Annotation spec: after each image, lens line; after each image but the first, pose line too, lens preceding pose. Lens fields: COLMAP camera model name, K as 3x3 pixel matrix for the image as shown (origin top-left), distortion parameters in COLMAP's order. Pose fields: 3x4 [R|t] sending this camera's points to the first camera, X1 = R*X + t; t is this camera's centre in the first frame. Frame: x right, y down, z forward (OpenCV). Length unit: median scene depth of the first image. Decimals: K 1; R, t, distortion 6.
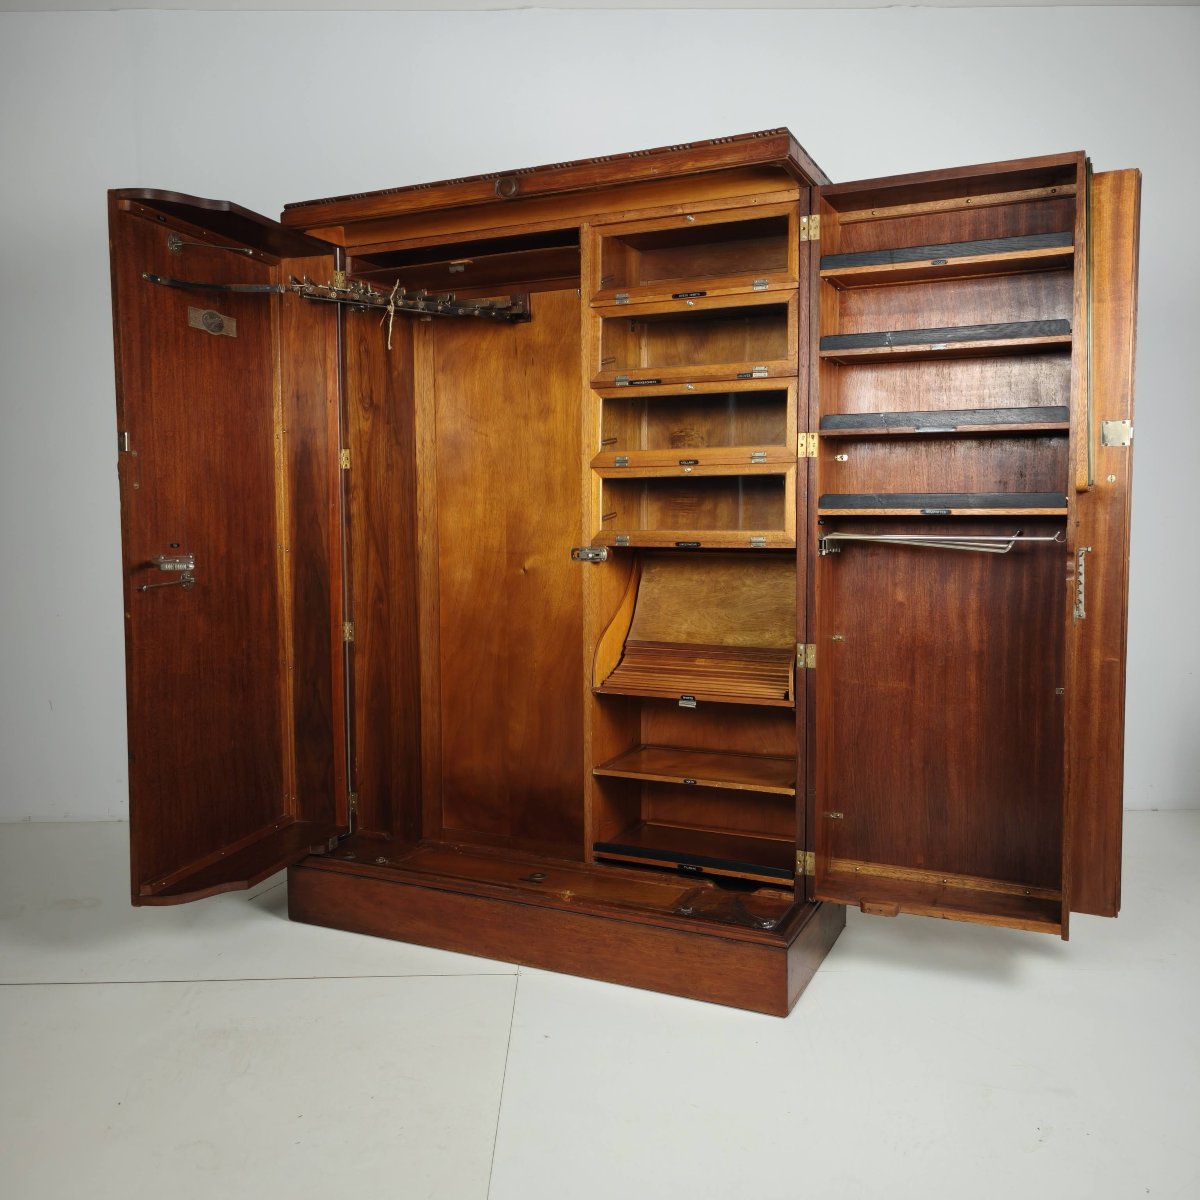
lens RADIAL K [[1120.2, 0, 588.8], [0, 1120.2, 590.4], [0, 0, 1]] dist [0.000384, 0.000000]
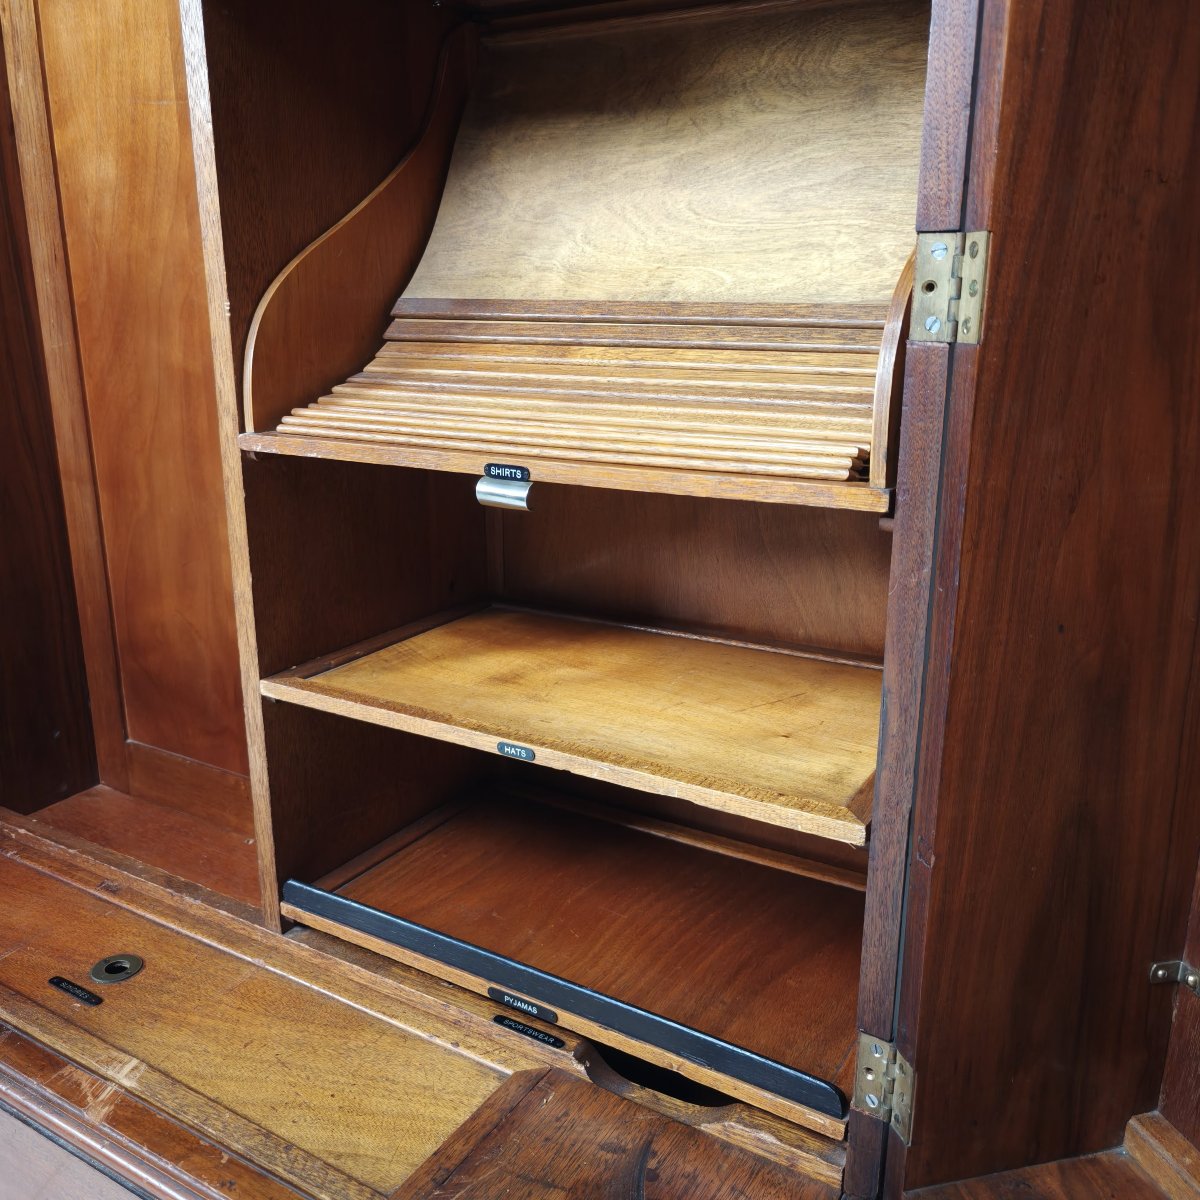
lens RADIAL K [[1120.2, 0, 565.1], [0, 1120.2, 614.0], [0, 0, 1]] dist [0.000384, 0.000000]
pose [[0.993327, 0.032075, -0.110778, 0.140627], [-0.007952, 0.977308, 0.211674, 0.074065], [0.115054, -0.209381, 0.971042, 0.748117]]
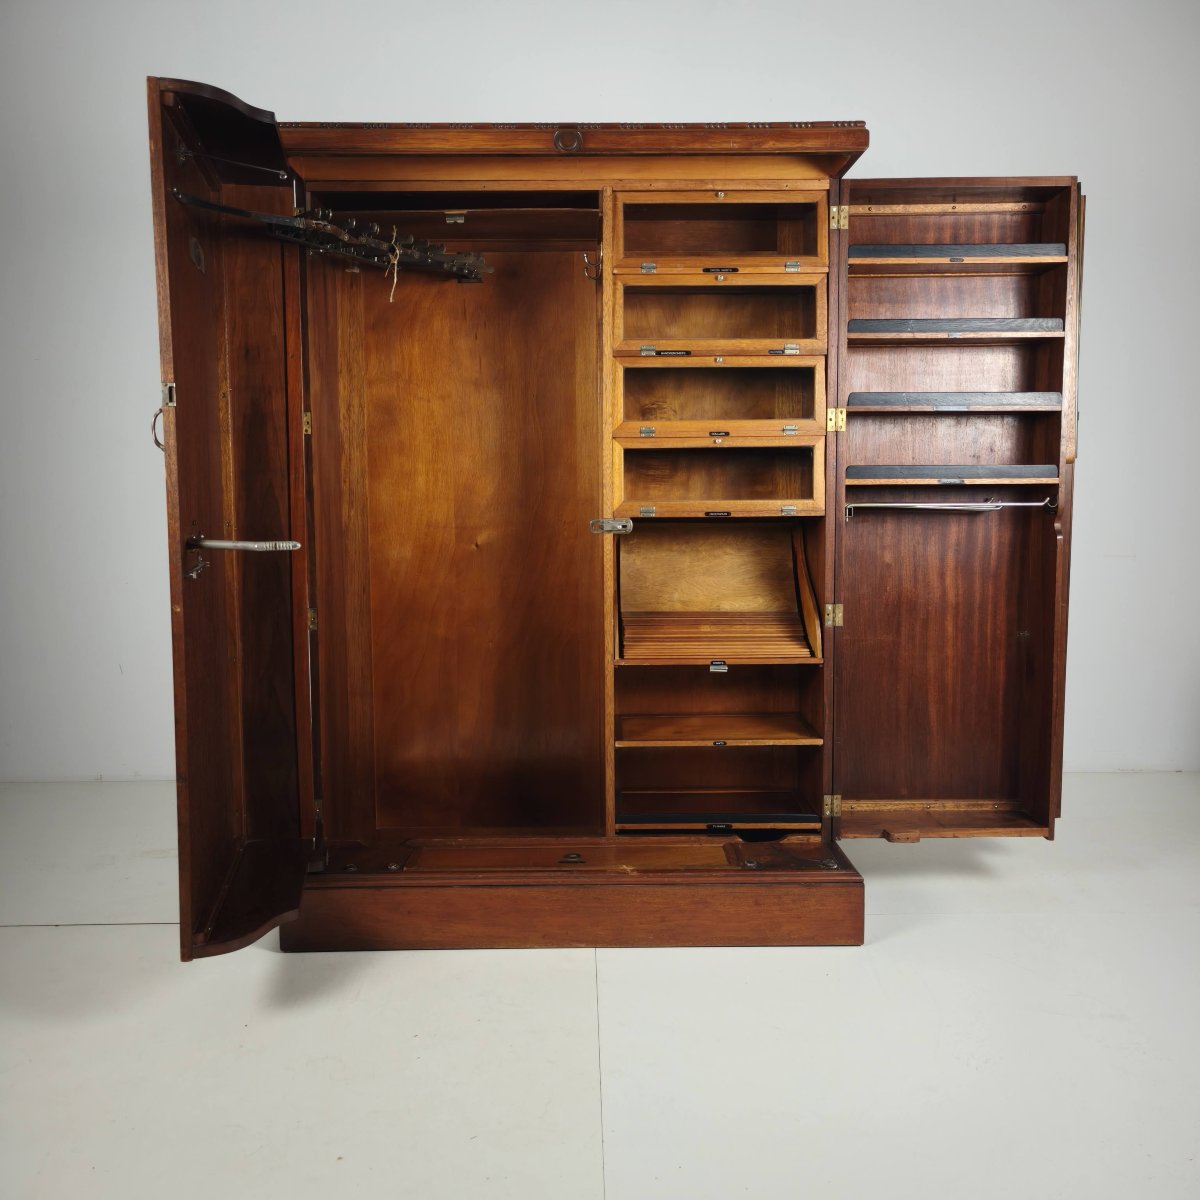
lens RADIAL K [[1120.2, 0, 591.0], [0, 1120.2, 596.9], [0, 0, 1]] dist [0.000384, 0.000000]
pose [[0.898265, -0.044546, 0.437190, -0.482848], [0.034032, 0.998913, 0.031857, -0.001839], [-0.438134, -0.013738, 0.898805, 0.128332]]
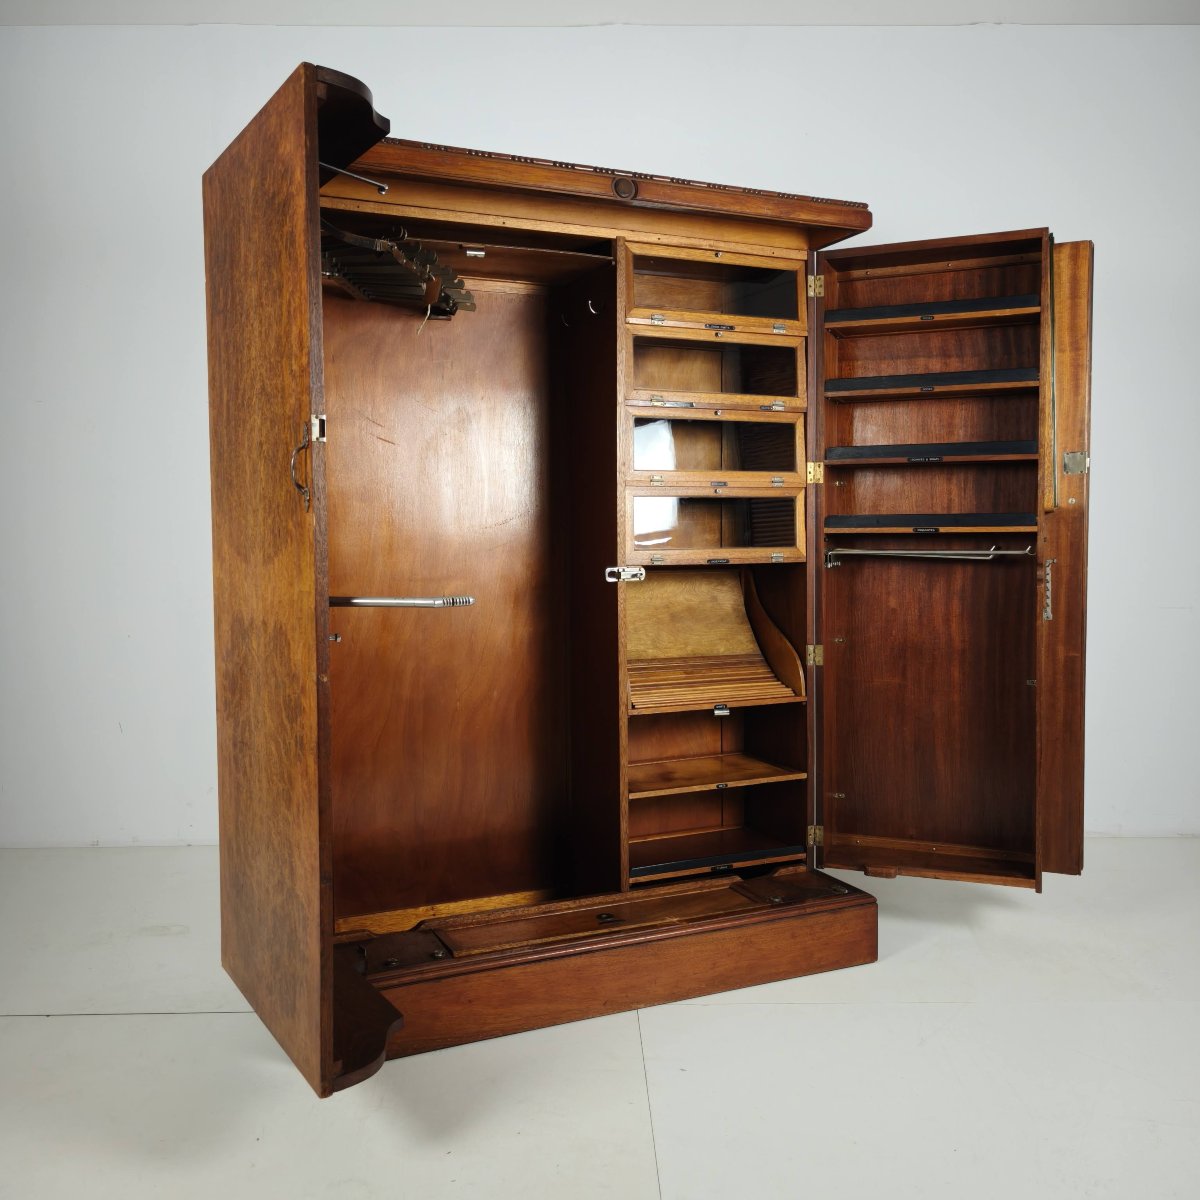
lens RADIAL K [[1120.2, 0, 606.0], [0, 1120.2, 600.0], [0, 0, 1]] dist [0.000384, 0.000000]
pose [[0.648024, -0.046983, 0.760169, -0.809124], [0.059901, 0.998148, 0.010628, -0.023118], [-0.759260, 0.038648, 0.649638, 0.405440]]
